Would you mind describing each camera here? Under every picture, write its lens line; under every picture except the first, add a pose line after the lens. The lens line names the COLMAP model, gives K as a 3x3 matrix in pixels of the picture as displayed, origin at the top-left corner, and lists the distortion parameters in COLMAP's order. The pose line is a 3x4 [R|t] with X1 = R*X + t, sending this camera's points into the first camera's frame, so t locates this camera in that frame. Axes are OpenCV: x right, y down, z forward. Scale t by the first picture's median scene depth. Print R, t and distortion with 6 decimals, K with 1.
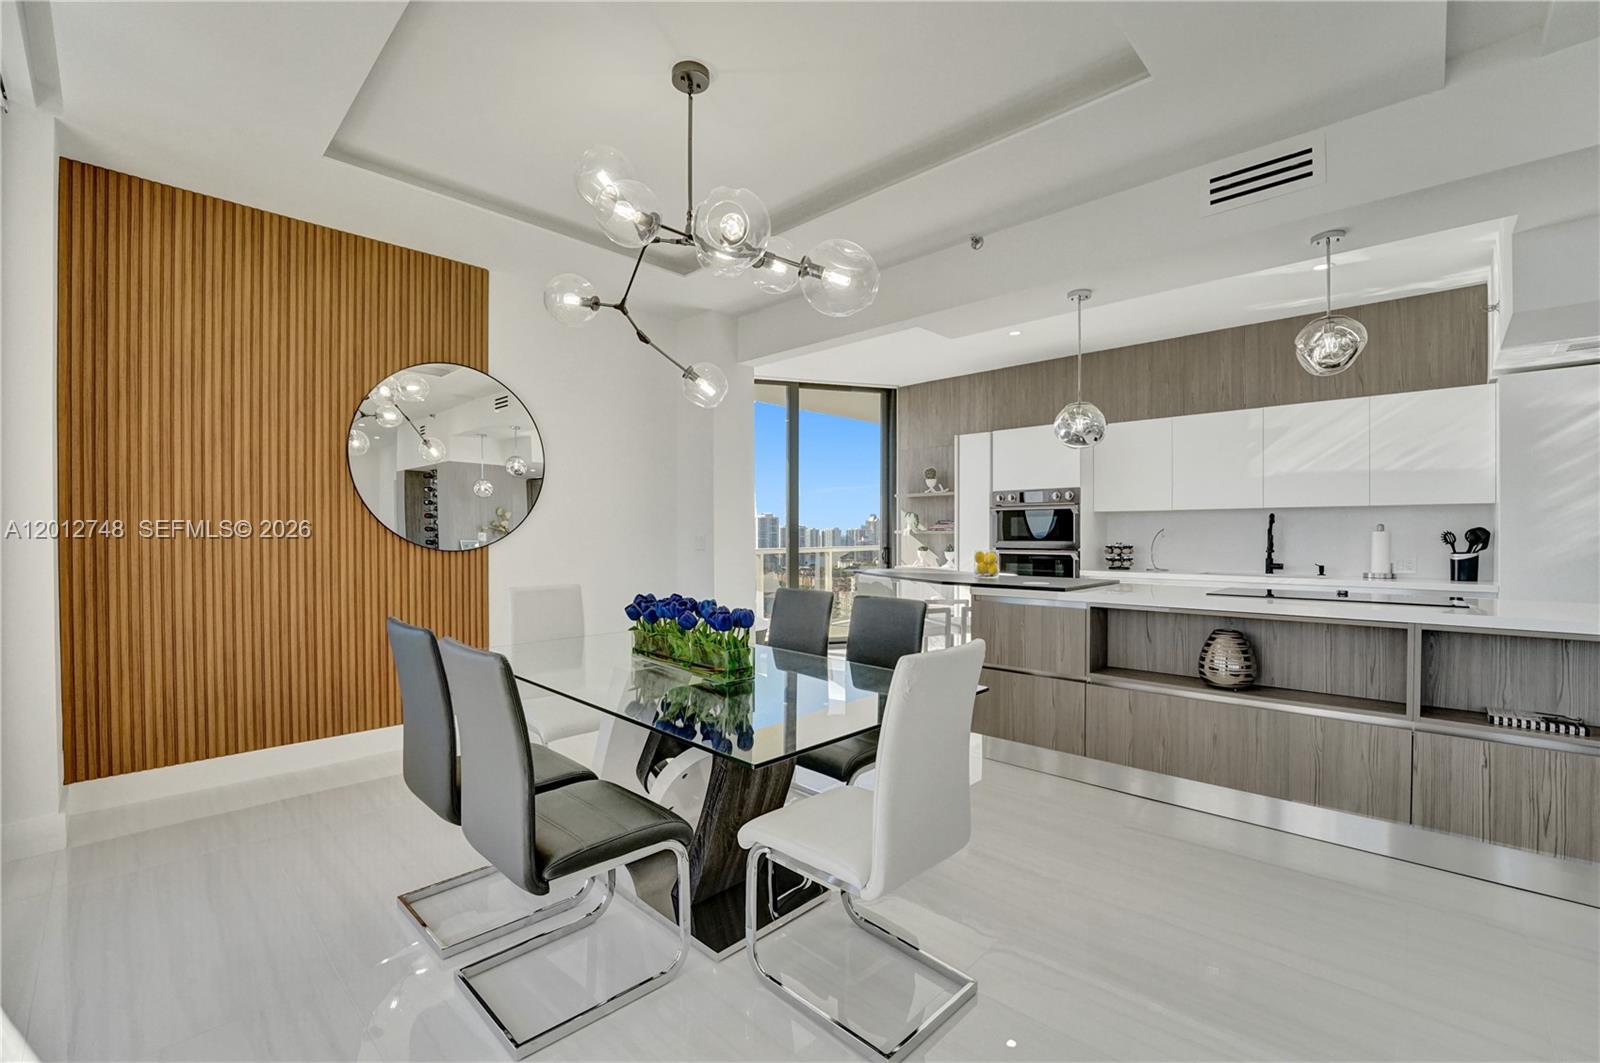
lens RADIAL K [[679.5, 0, 792.2], [0, 679.5, 540.7], [0, 0, 1]] dist [-0.029792, 0.003443]
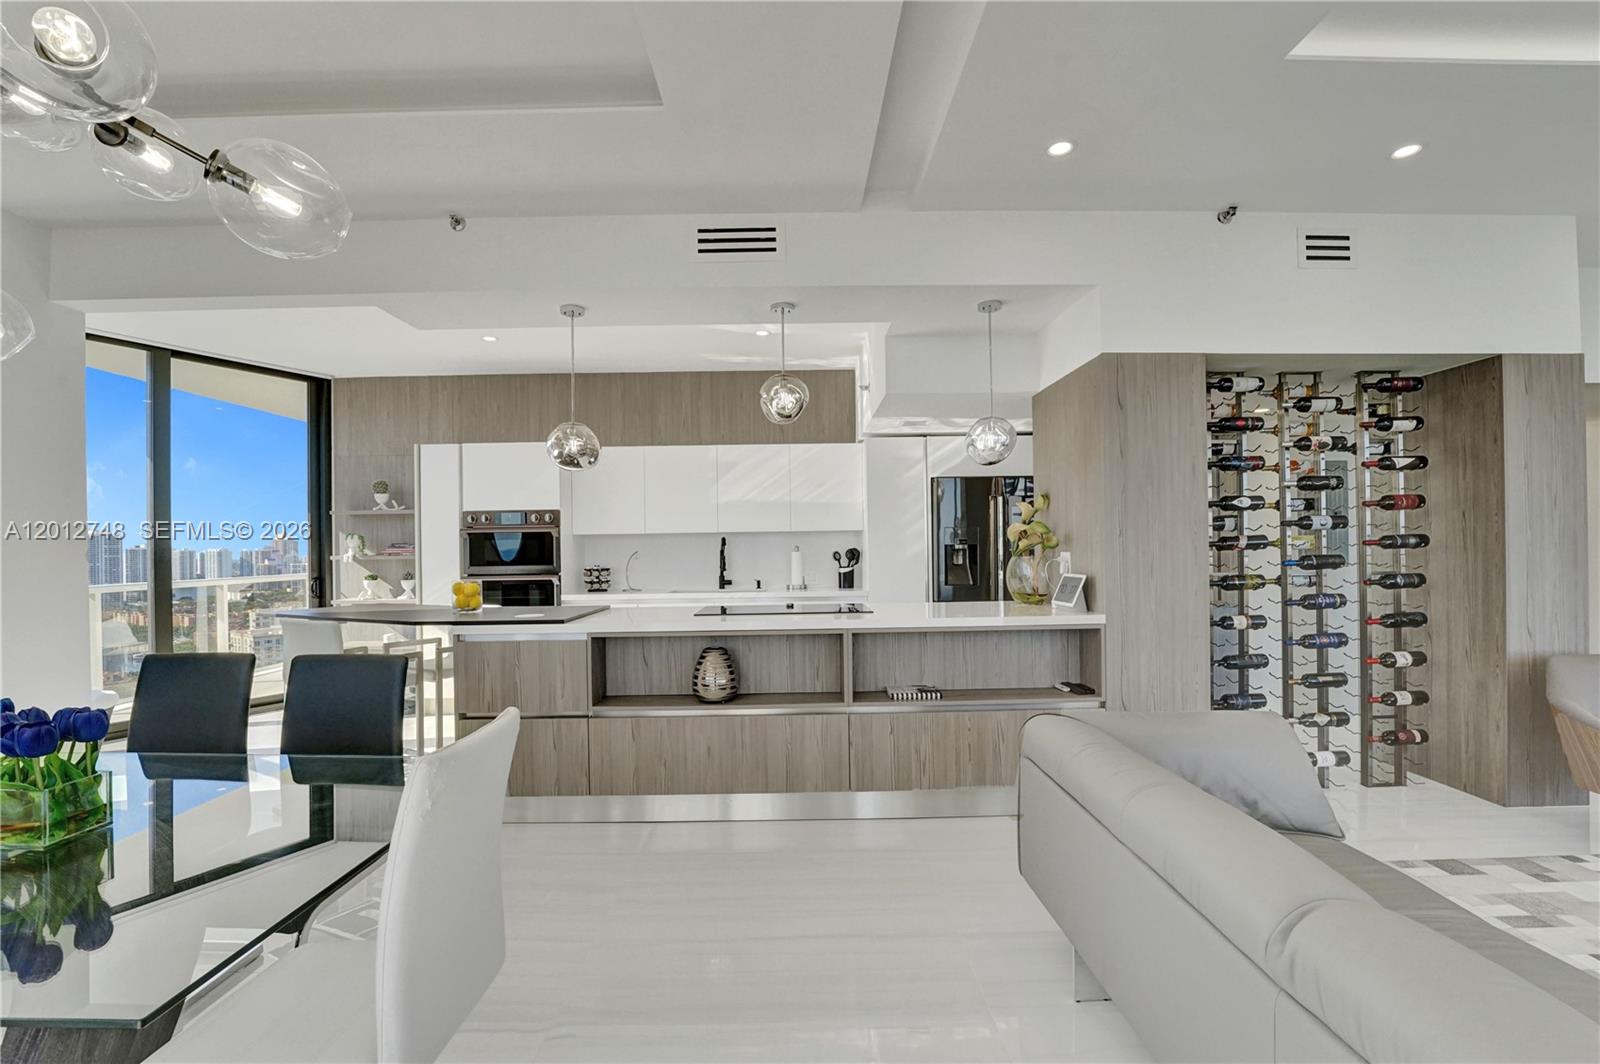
lens RADIAL K [[679.5, 0, 800.0], [0, 679.5, 546.4], [0, 0, 1]] dist [-0.029792, 0.003443]
pose [[0.712159, -0.007557, 0.701978, -0.014989], [0.020917, 0.999727, -0.010458, -0.011133], [-0.701707, 0.022130, 0.712122, 0.083142]]
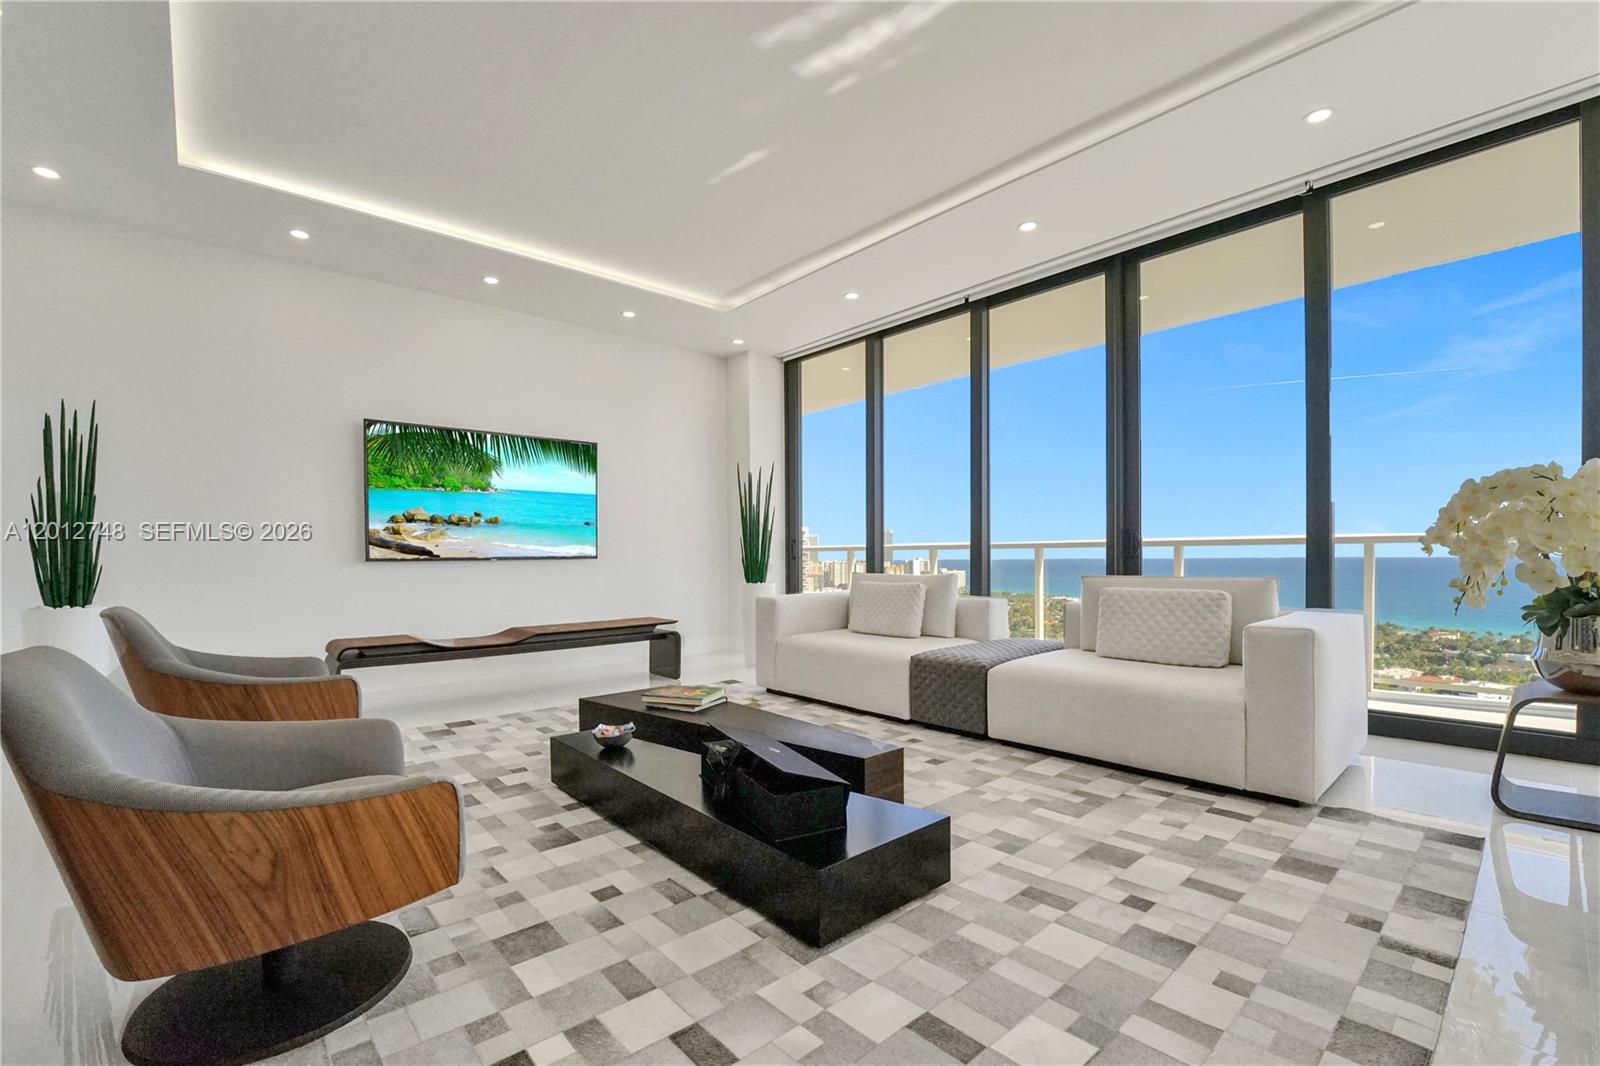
lens RADIAL K [[681.1, 0, 793.7], [0, 681.1, 573.9], [0, 0, 1]] dist [-0.024095, 0.001777]
pose [[-0.996414, 0.007174, 0.084309, 0.721806], [0.010039, 0.999385, 0.033601, 0.074354], [-0.084016, 0.034327, -0.995873, 0.235426]]
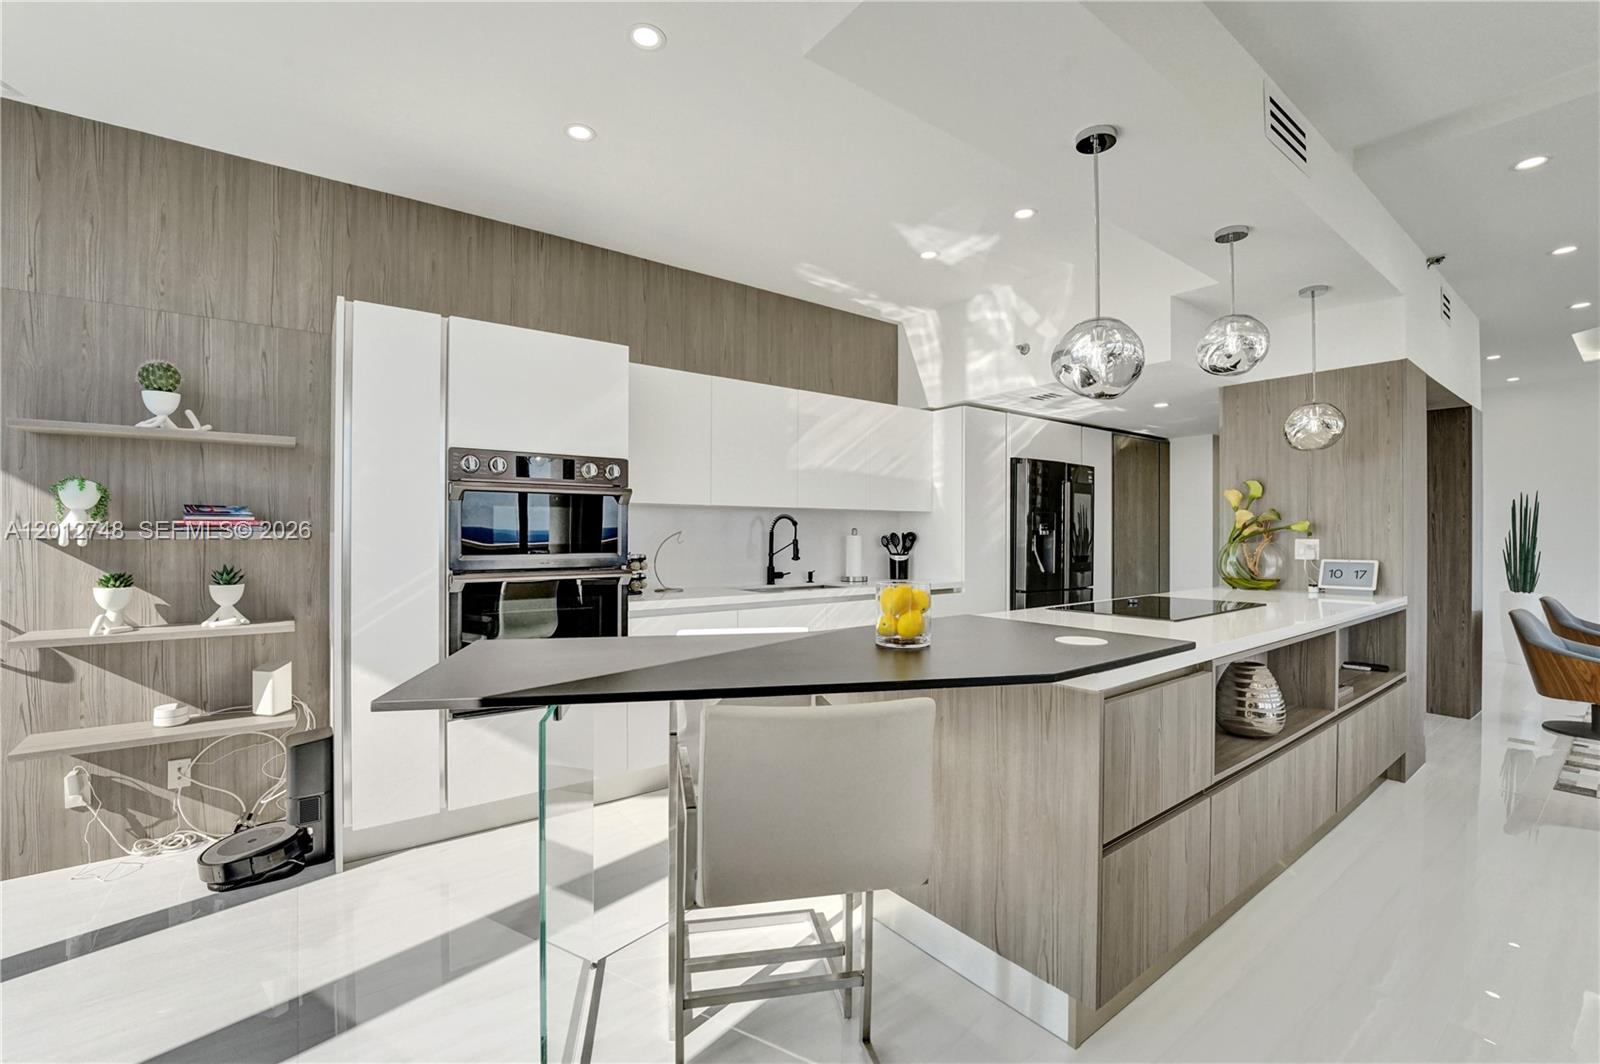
lens RADIAL K [[679.5, 0, 799.1], [0, 679.5, 527.4], [0, 0, 1]] dist [-0.029792, 0.003443]
pose [[0.153889, 0.009732, 0.988040, -0.159567], [0.007624, 0.999910, -0.011036, -0.016075], [-0.988059, 0.009231, 0.153801, 0.972703]]
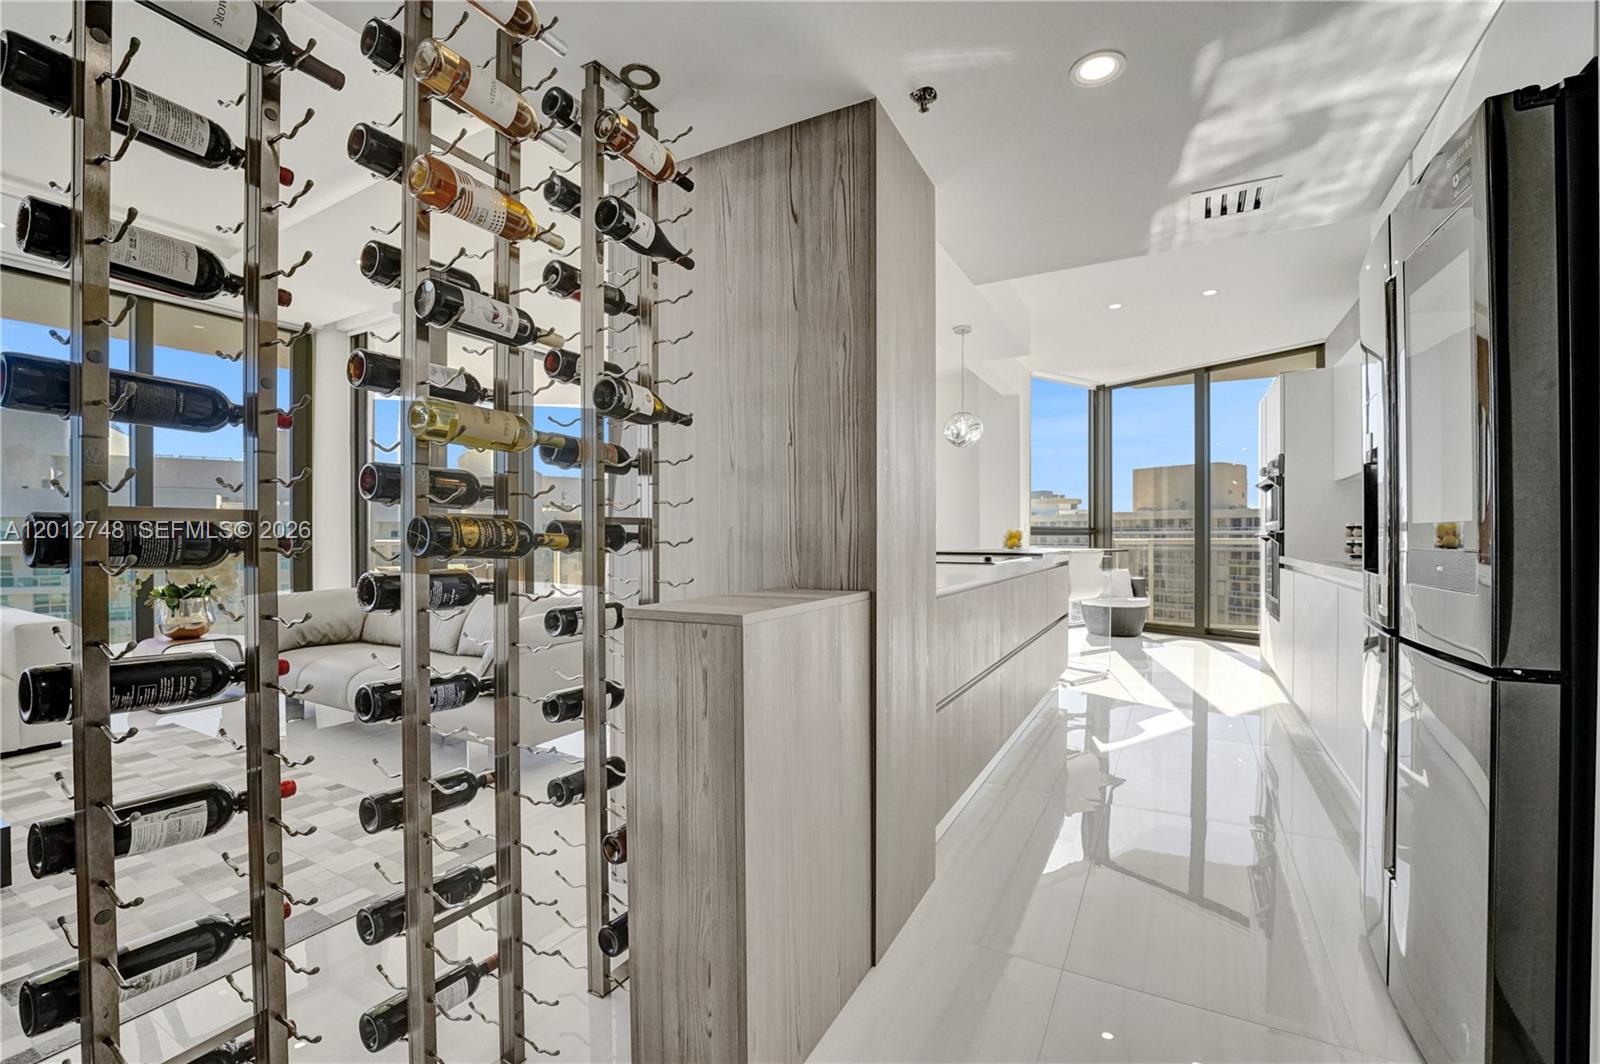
lens RADIAL K [[679.5, 0, 799.7], [0, 679.5, 546.9], [0, 0, 1]] dist [-0.029792, 0.003443]
pose [[0.257180, 0.010871, -0.966302, 1.332700], [-0.008501, 0.999923, 0.008987, 0.038674], [0.966326, 0.005903, 0.257253, 0.308180]]
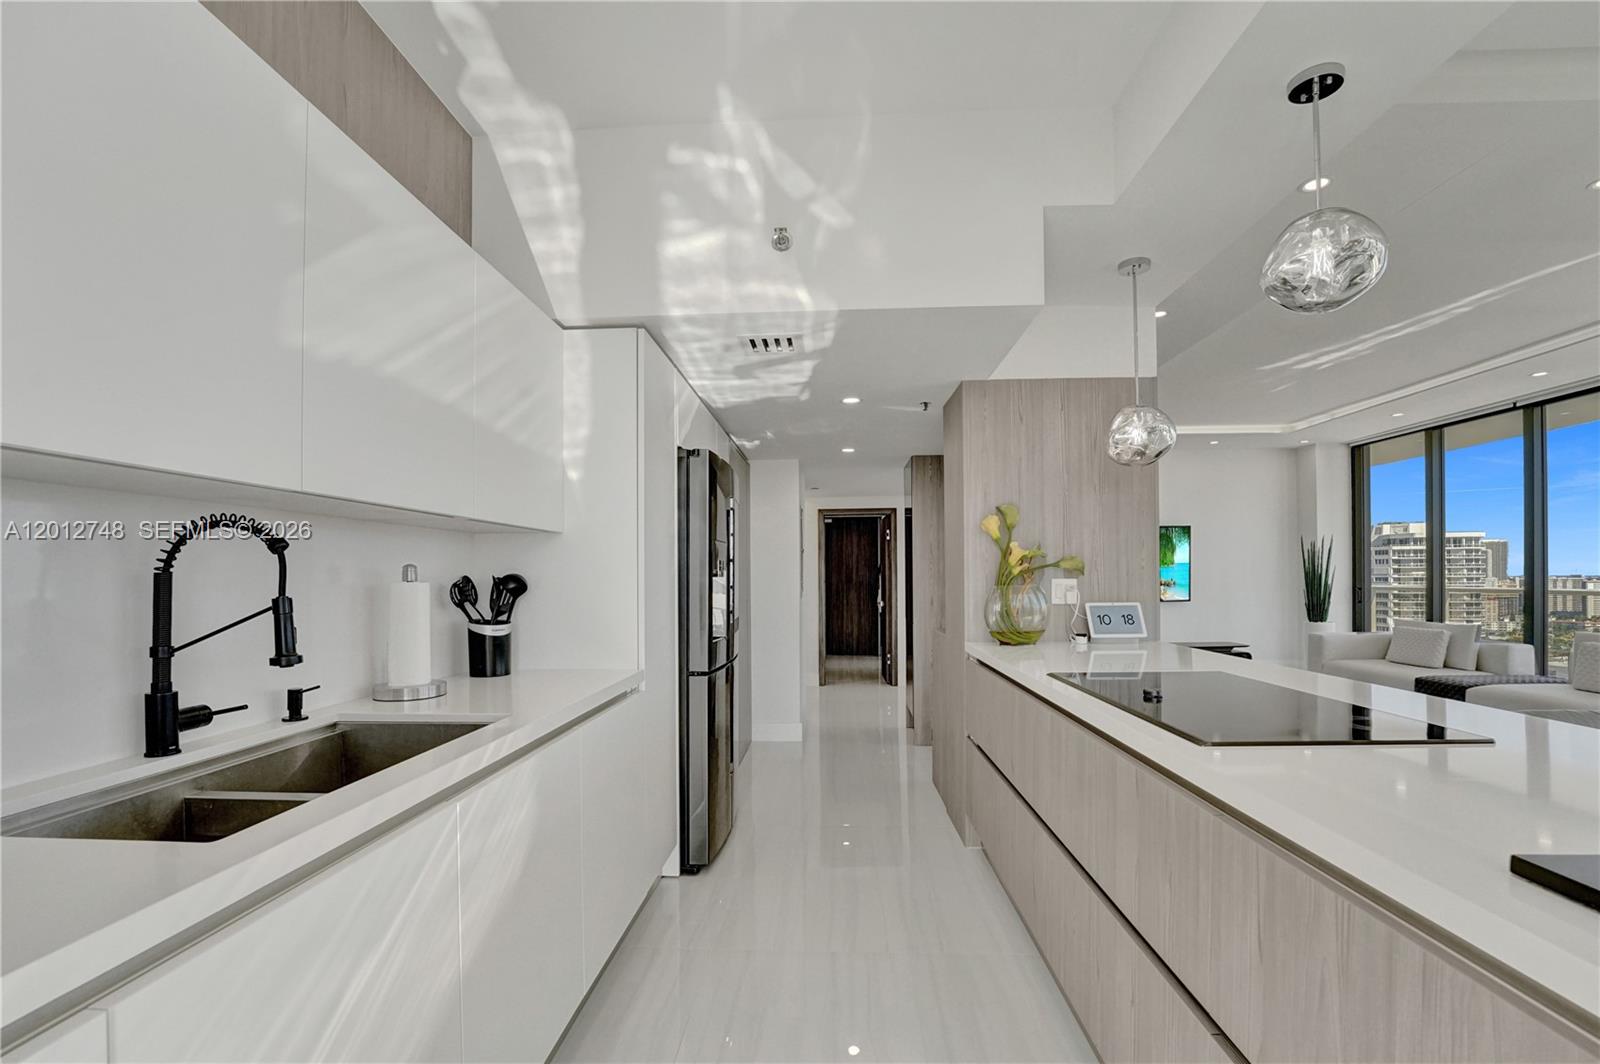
lens RADIAL K [[679.5, 0, 779.8], [0, 679.5, 582.0], [0, 0, 1]] dist [-0.029792, 0.003443]
pose [[-0.636311, -0.003223, 0.771426, 0.444556], [0.013846, 0.999782, 0.015598, -0.017952], [-0.771308, 0.020606, -0.636128, 1.145924]]
